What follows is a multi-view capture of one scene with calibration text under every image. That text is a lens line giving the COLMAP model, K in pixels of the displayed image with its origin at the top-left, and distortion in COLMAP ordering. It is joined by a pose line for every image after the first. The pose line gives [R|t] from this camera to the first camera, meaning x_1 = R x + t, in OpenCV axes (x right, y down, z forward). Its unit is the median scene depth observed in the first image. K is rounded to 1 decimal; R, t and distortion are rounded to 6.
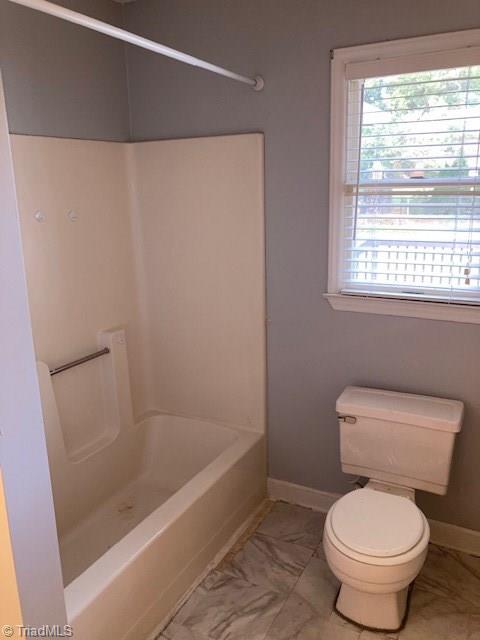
lens RADIAL K [[525.5, 0, 240.0], [0, 525.5, 320.0], [0, 0, 1]] dist [0.004449, -0.005916]
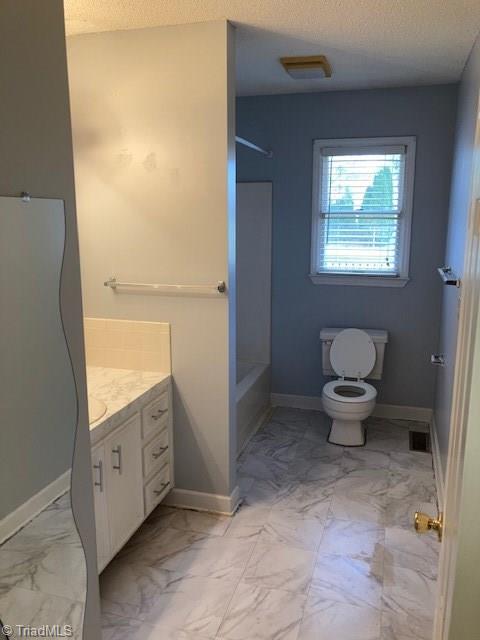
lens RADIAL K [[525.5, 0, 240.0], [0, 525.5, 320.0], [0, 0, 1]] dist [0.004449, -0.005916]
pose [[0.979665, -0.020145, 0.199626, -0.441028], [0.028779, 0.998767, -0.040441, 0.175476], [-0.198566, 0.045364, 0.979037, -0.694394]]
